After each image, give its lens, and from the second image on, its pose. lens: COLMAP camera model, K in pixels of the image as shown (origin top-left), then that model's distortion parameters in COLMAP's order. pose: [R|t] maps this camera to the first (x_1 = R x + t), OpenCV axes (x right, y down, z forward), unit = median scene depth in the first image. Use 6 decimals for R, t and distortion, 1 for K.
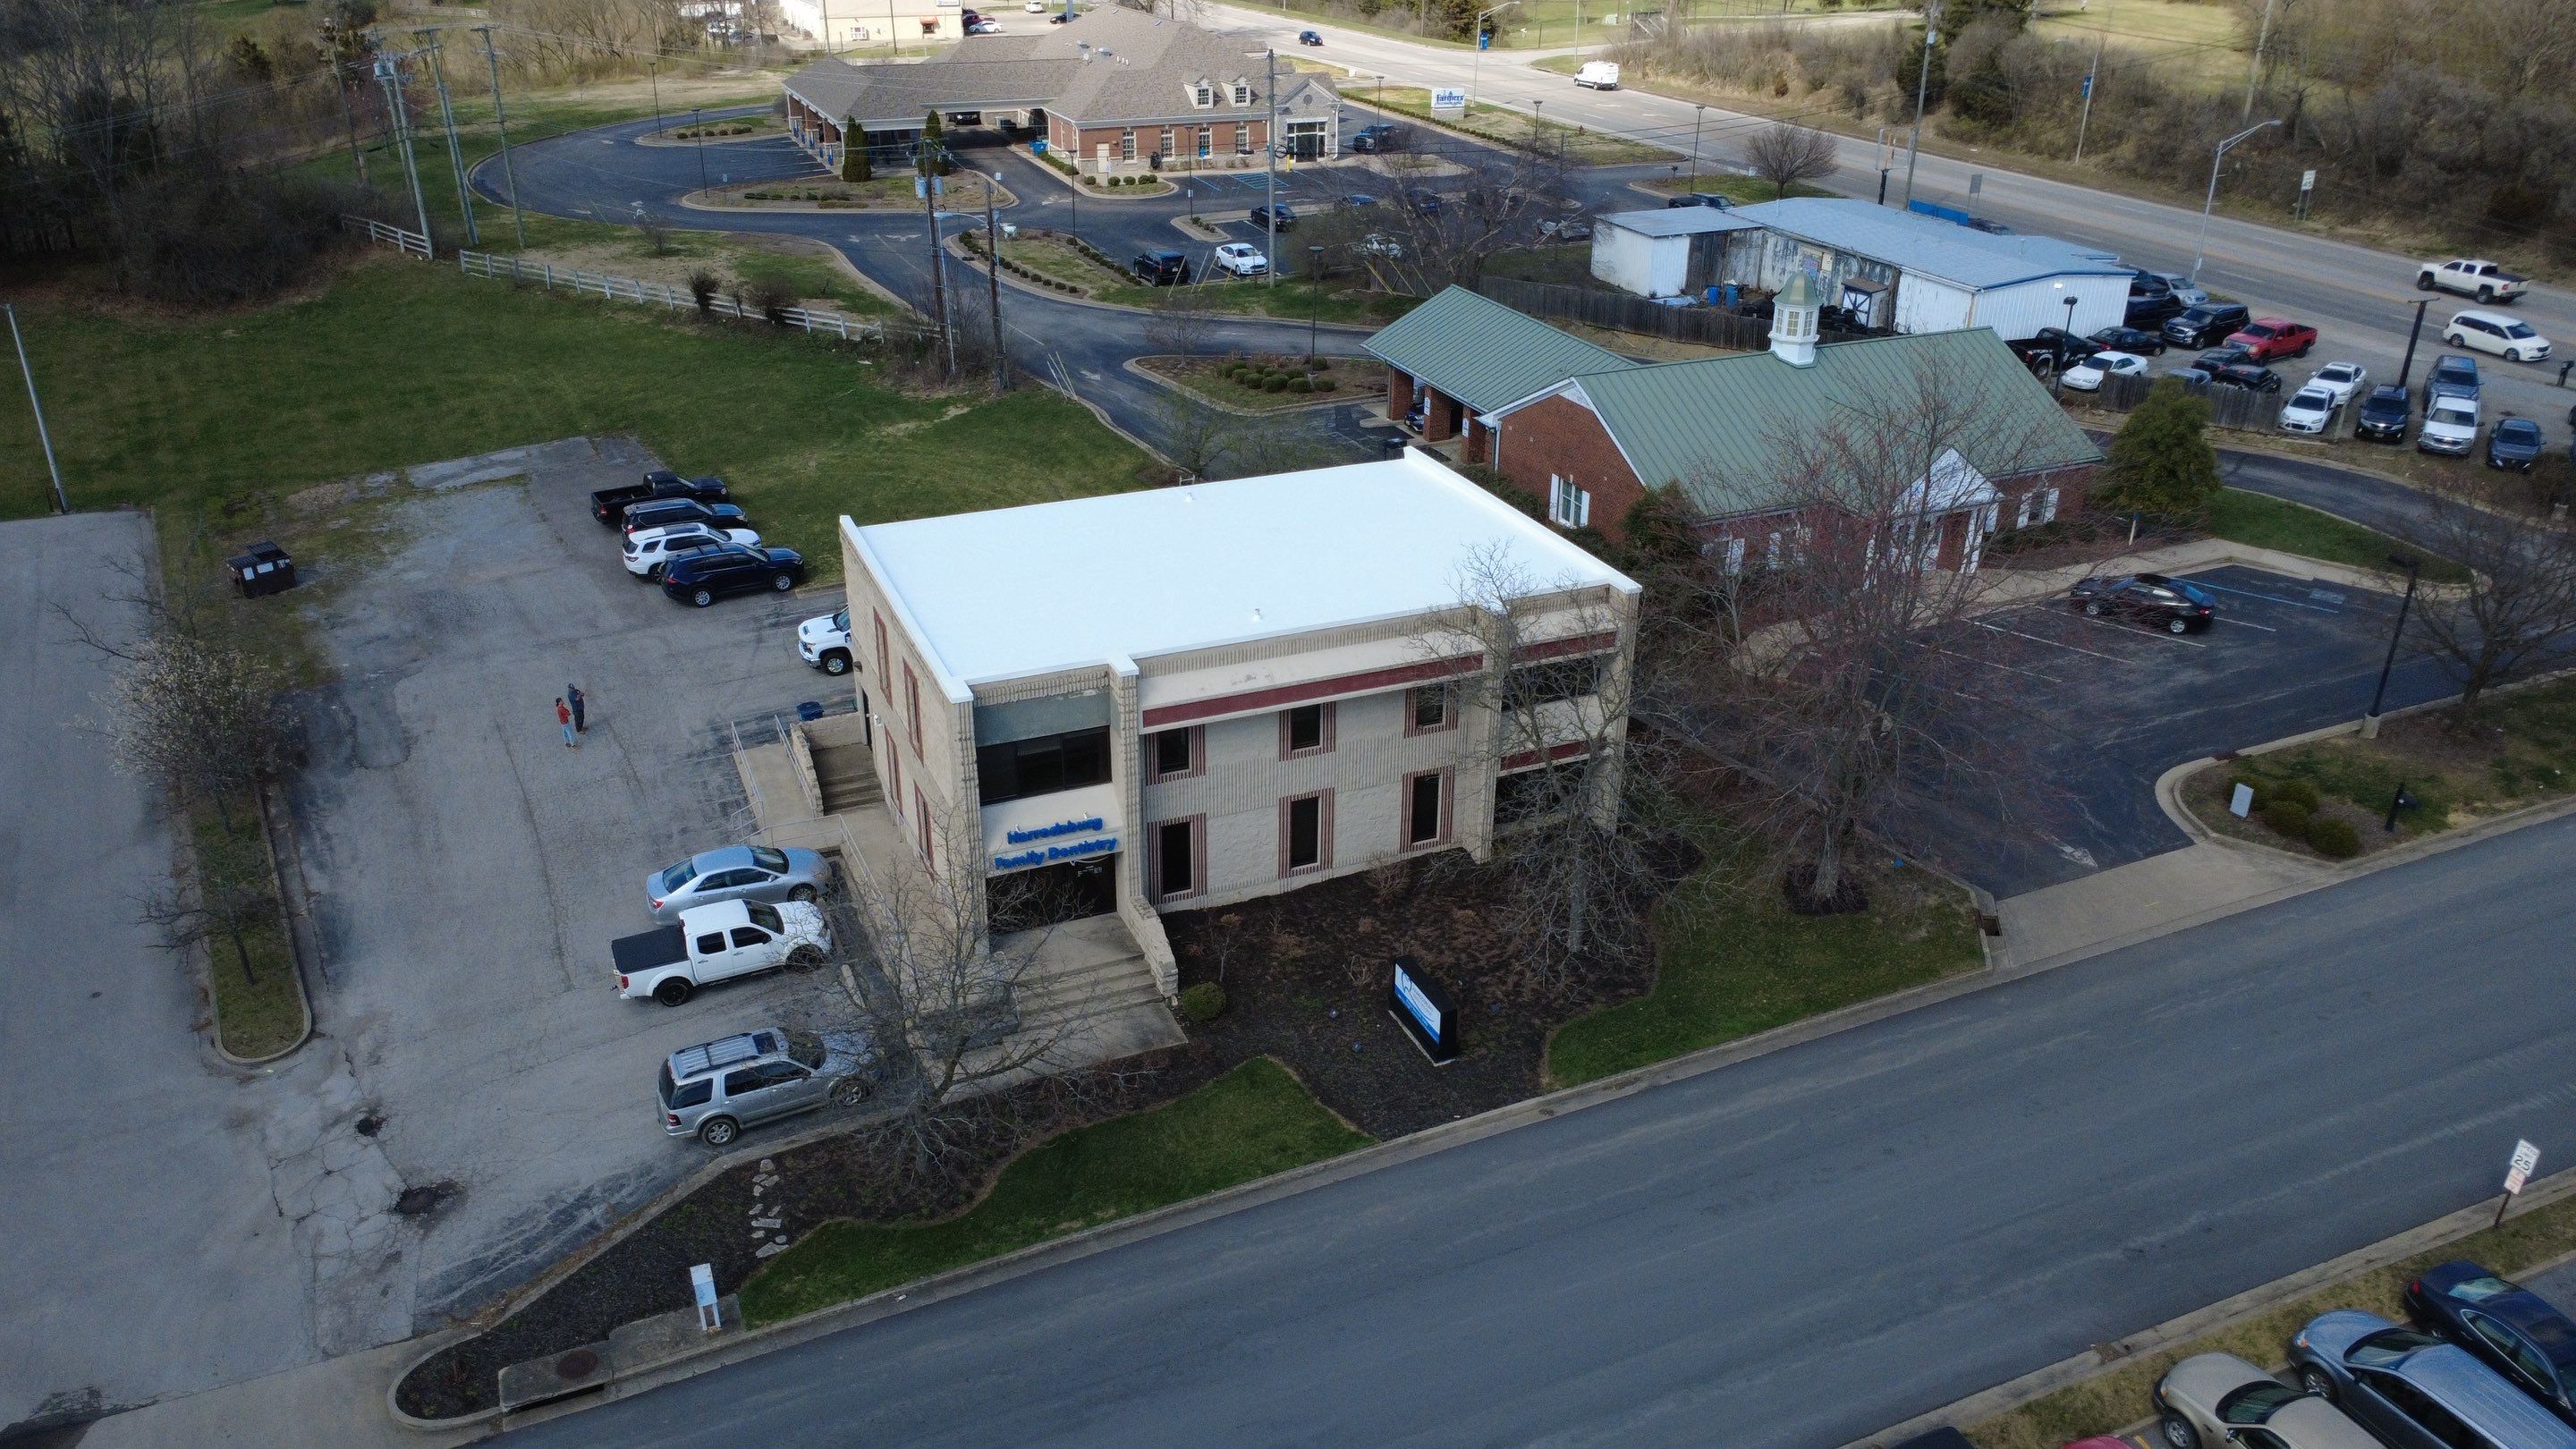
lens RADIAL K [[1872.5, 0, 1287.7], [0, 1872.5, 714.3], [0, 0, 1]] dist [0.001577, 0.003941]
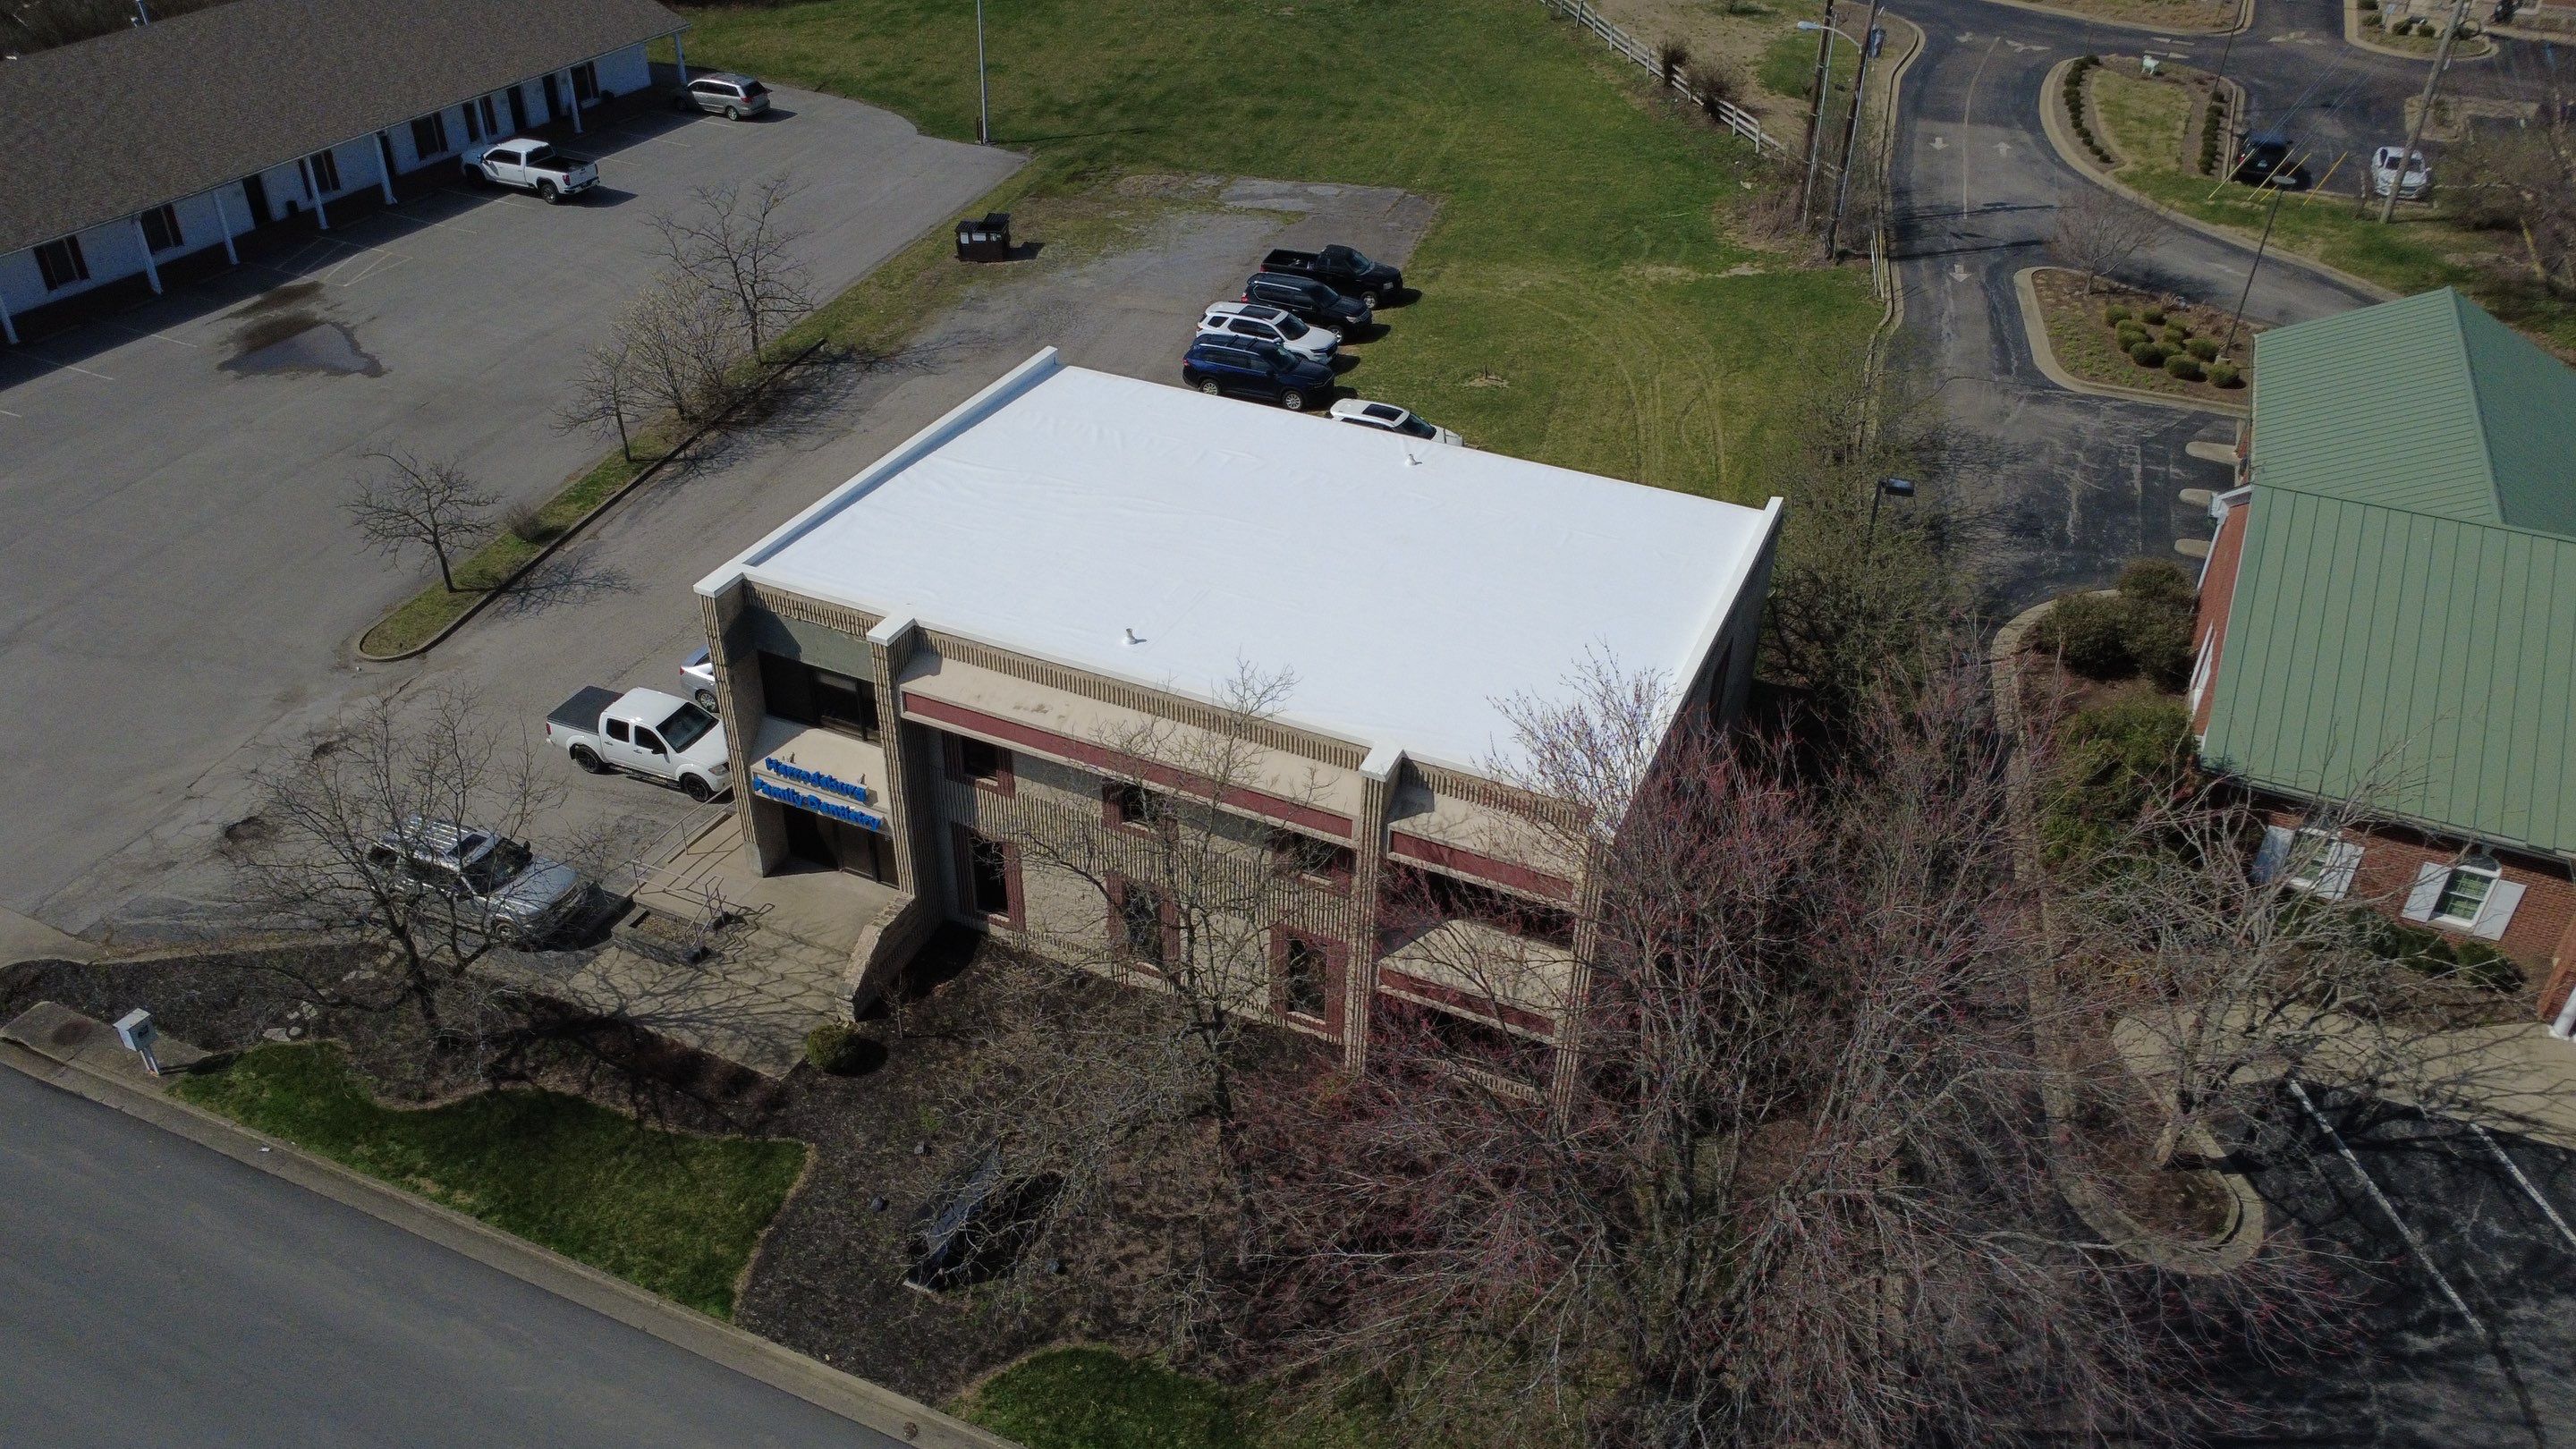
lens RADIAL K [[1866.8, 0, 1288.0], [0, 1866.8, 724.5], [0, 0, 1]] dist [0.001460, 0.005665]
pose [[0.677450, 0.416987, -0.605957, 0.341663], [-0.329613, 0.908546, 0.256710, -0.162209], [0.657584, 0.025823, 0.752938, 0.337938]]
